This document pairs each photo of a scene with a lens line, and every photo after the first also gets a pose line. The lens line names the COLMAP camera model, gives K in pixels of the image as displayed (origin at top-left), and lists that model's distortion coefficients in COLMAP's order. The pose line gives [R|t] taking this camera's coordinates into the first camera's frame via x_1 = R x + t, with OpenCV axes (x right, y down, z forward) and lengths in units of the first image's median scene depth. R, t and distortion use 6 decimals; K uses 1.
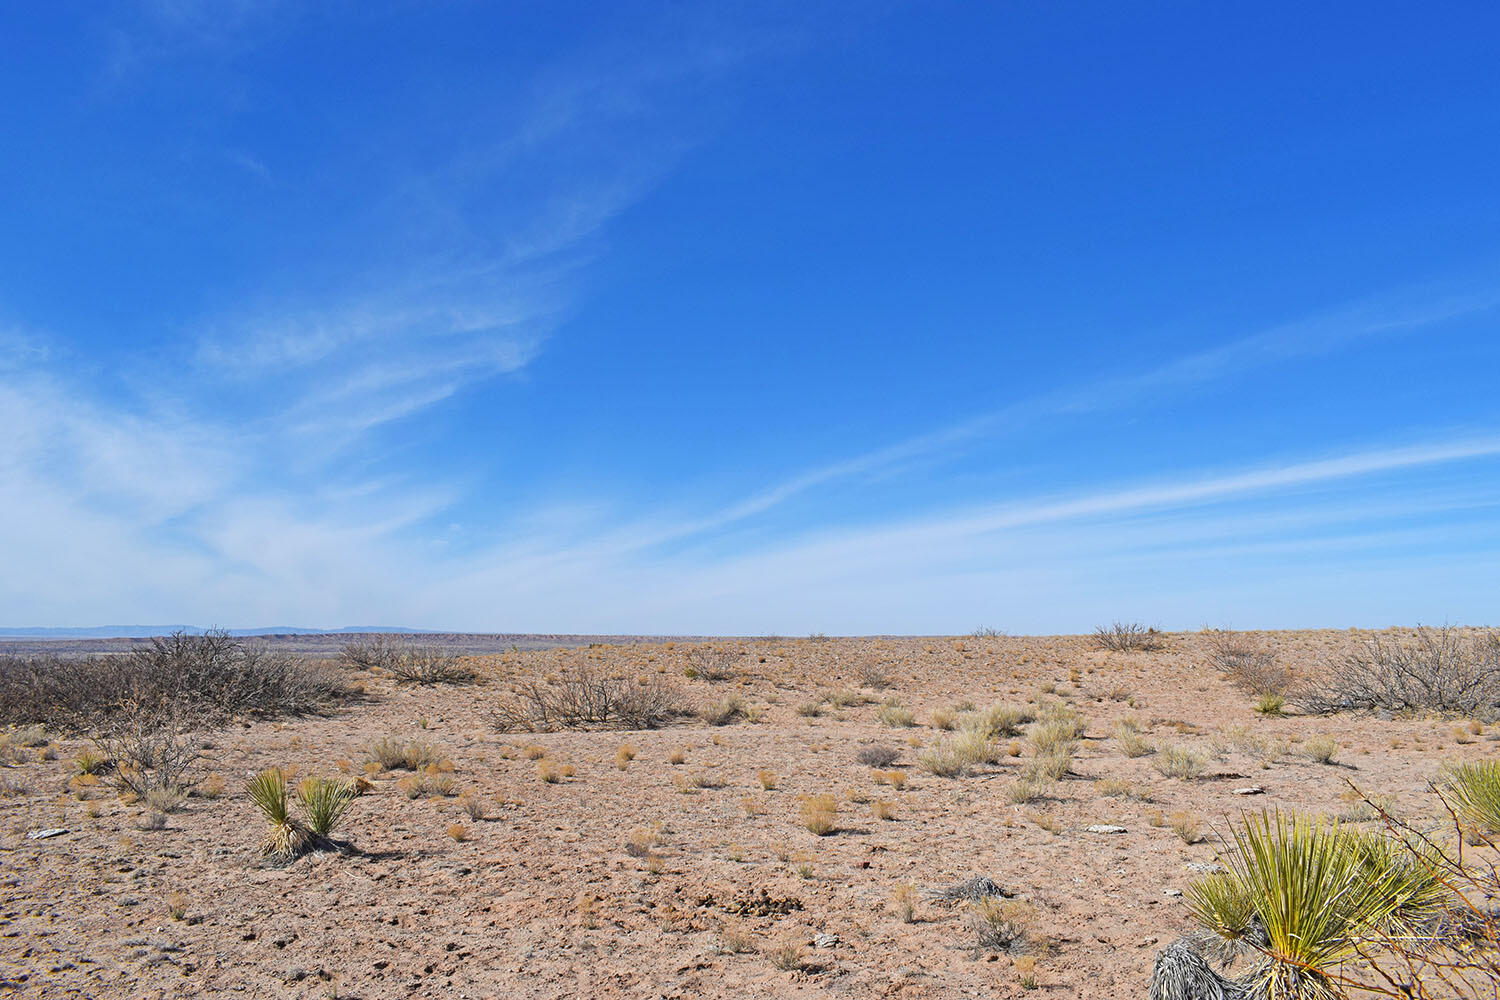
lens RADIAL K [[1168.3, 0, 759.2], [0, 1168.3, 504.3], [0, 0, 1]] dist [-0.016704, 0.012918]
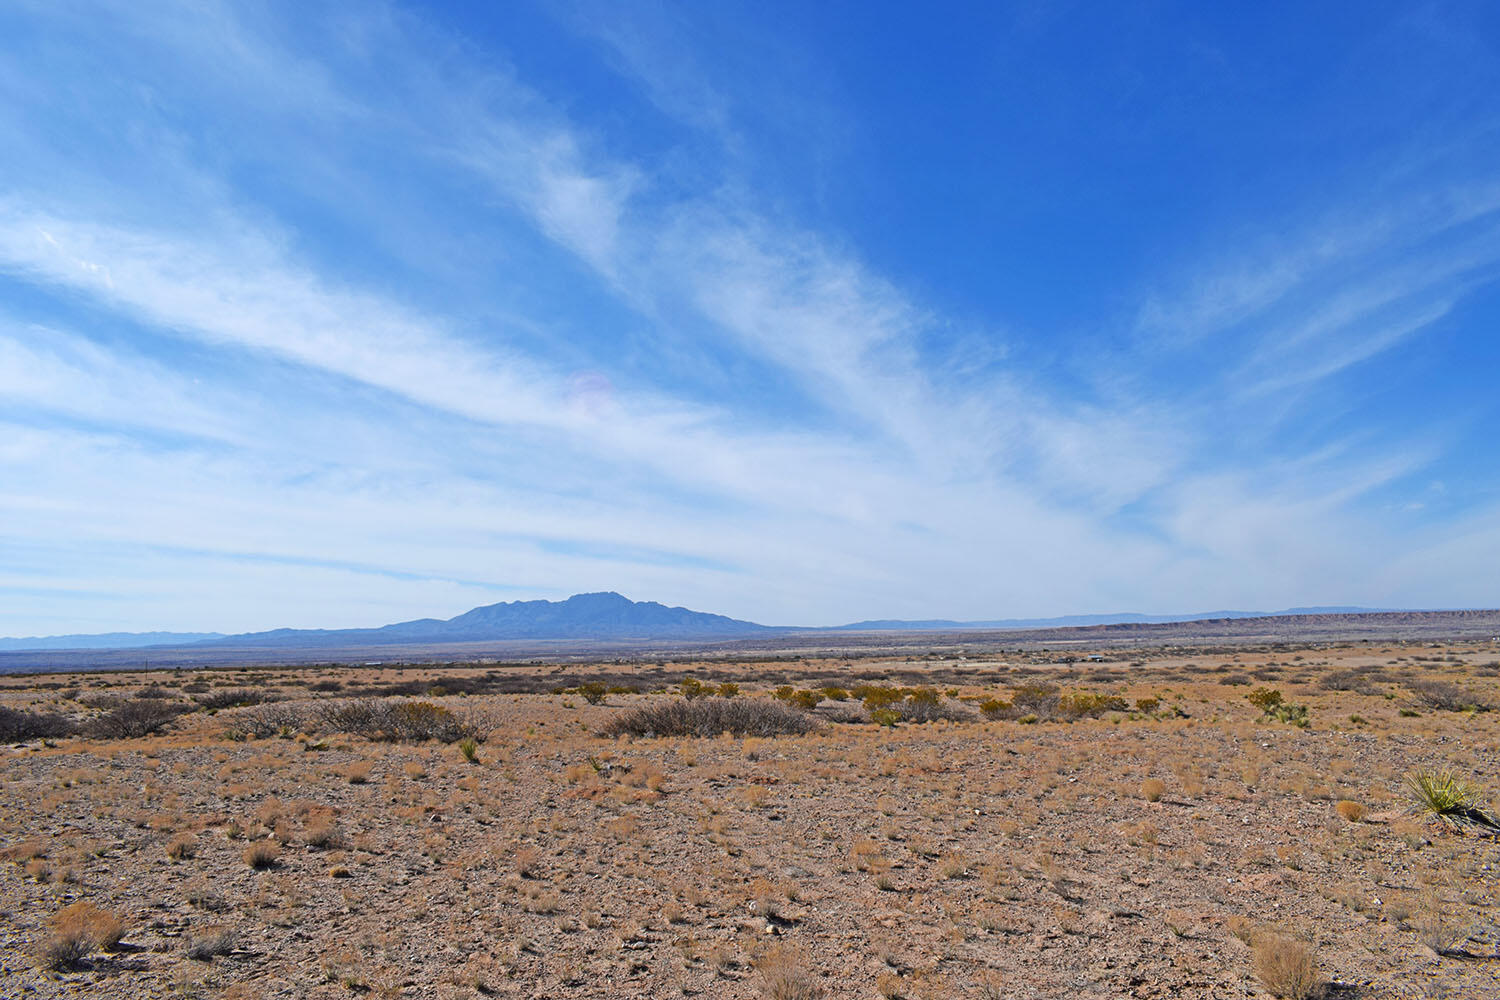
lens RADIAL K [[1168.3, 0, 746.4], [0, 1168.3, 496.0], [0, 0, 1]] dist [-0.016704, 0.012918]
pose [[0.708849, -0.104990, -0.697503, -0.267464], [0.109501, 0.993251, -0.038225, 0.043893], [0.696809, -0.049282, 0.715562, 0.382871]]
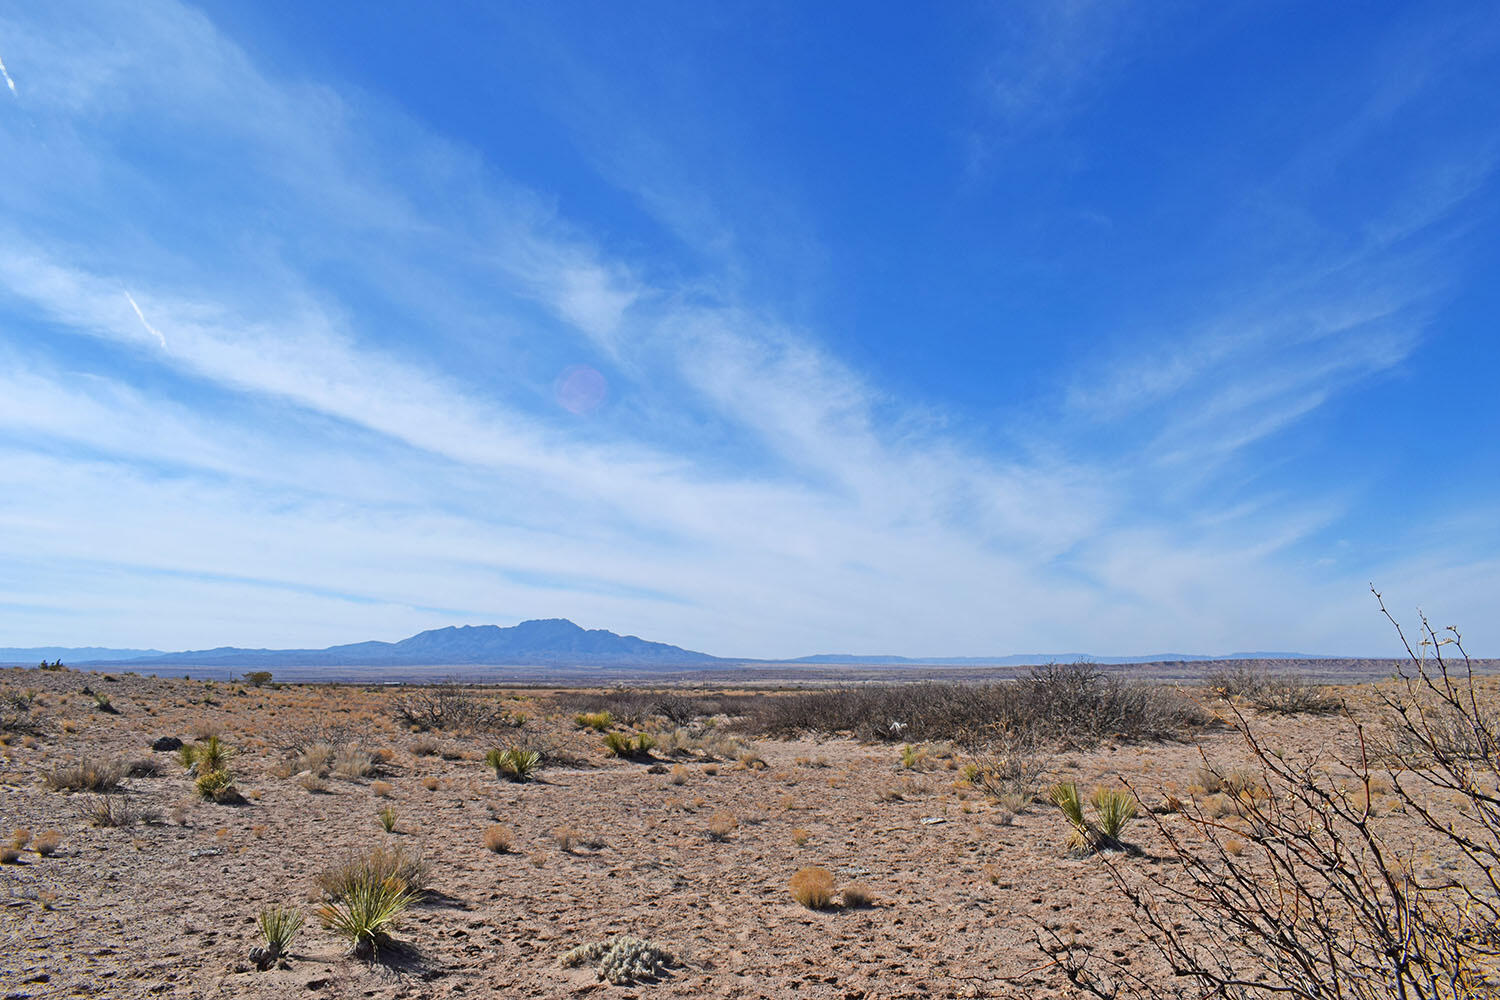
lens RADIAL K [[1168.3, 0, 755.8], [0, 1168.3, 506.0], [0, 0, 1]] dist [-0.016704, 0.012918]
pose [[0.747823, -0.094151, -0.657188, 0.012600], [0.080348, 0.995452, -0.051183, -0.002144], [0.659018, -0.014527, 0.751986, -0.011472]]
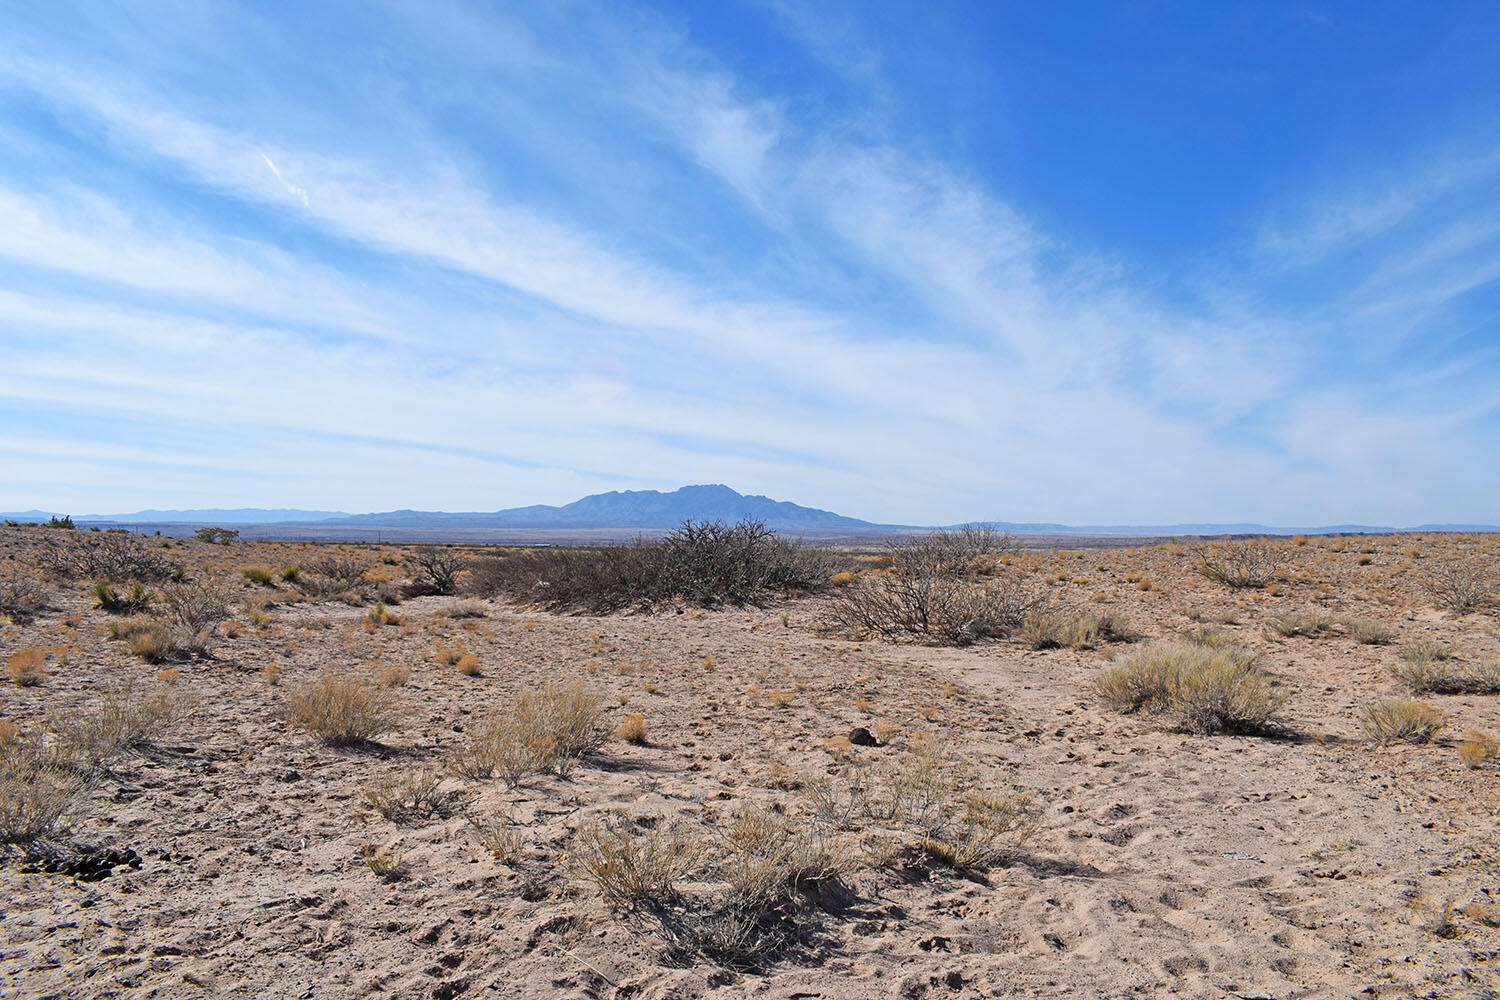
lens RADIAL K [[1168.3, 0, 753.2], [0, 1168.3, 500.9], [0, 0, 1]] dist [-0.016704, 0.012918]
pose [[0.650008, -0.016622, -0.759746, -0.085688], [0.080545, 0.995636, 0.047128, 0.013926], [0.755647, -0.091828, 0.648510, 0.124836]]
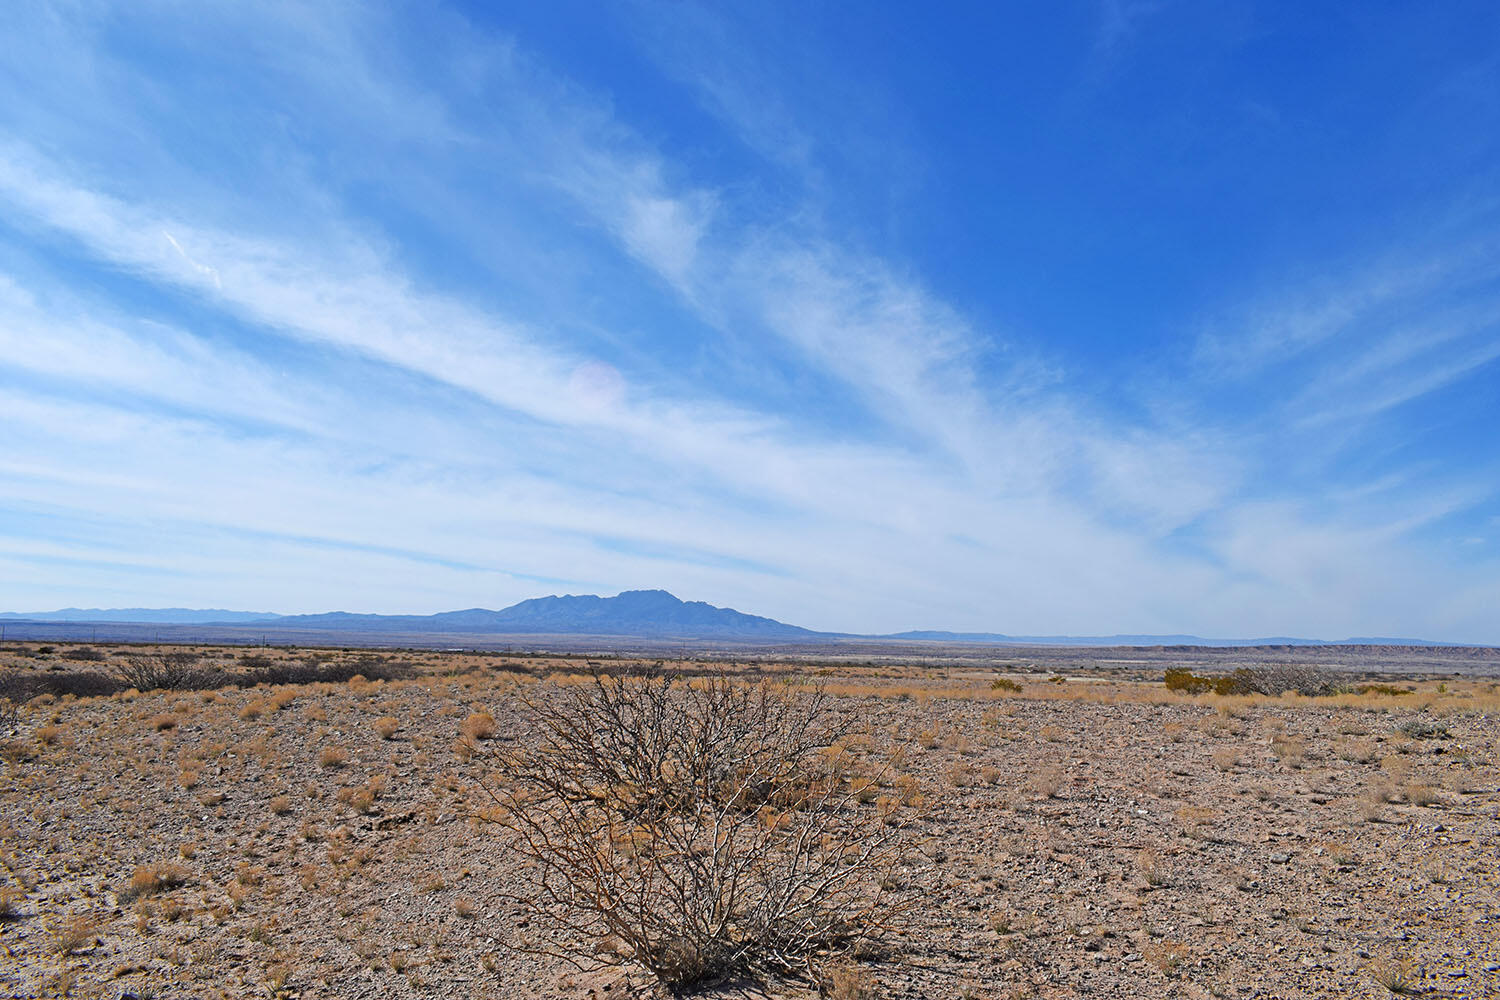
lens RADIAL K [[1168.3, 0, 750.5], [0, 1168.3, 491.3], [0, 0, 1]] dist [-0.016704, 0.012918]
pose [[0.684336, -0.080835, -0.724673, -0.184111], [0.066403, 0.996615, -0.048463, 0.030290], [0.726137, -0.014955, 0.687387, 0.263459]]
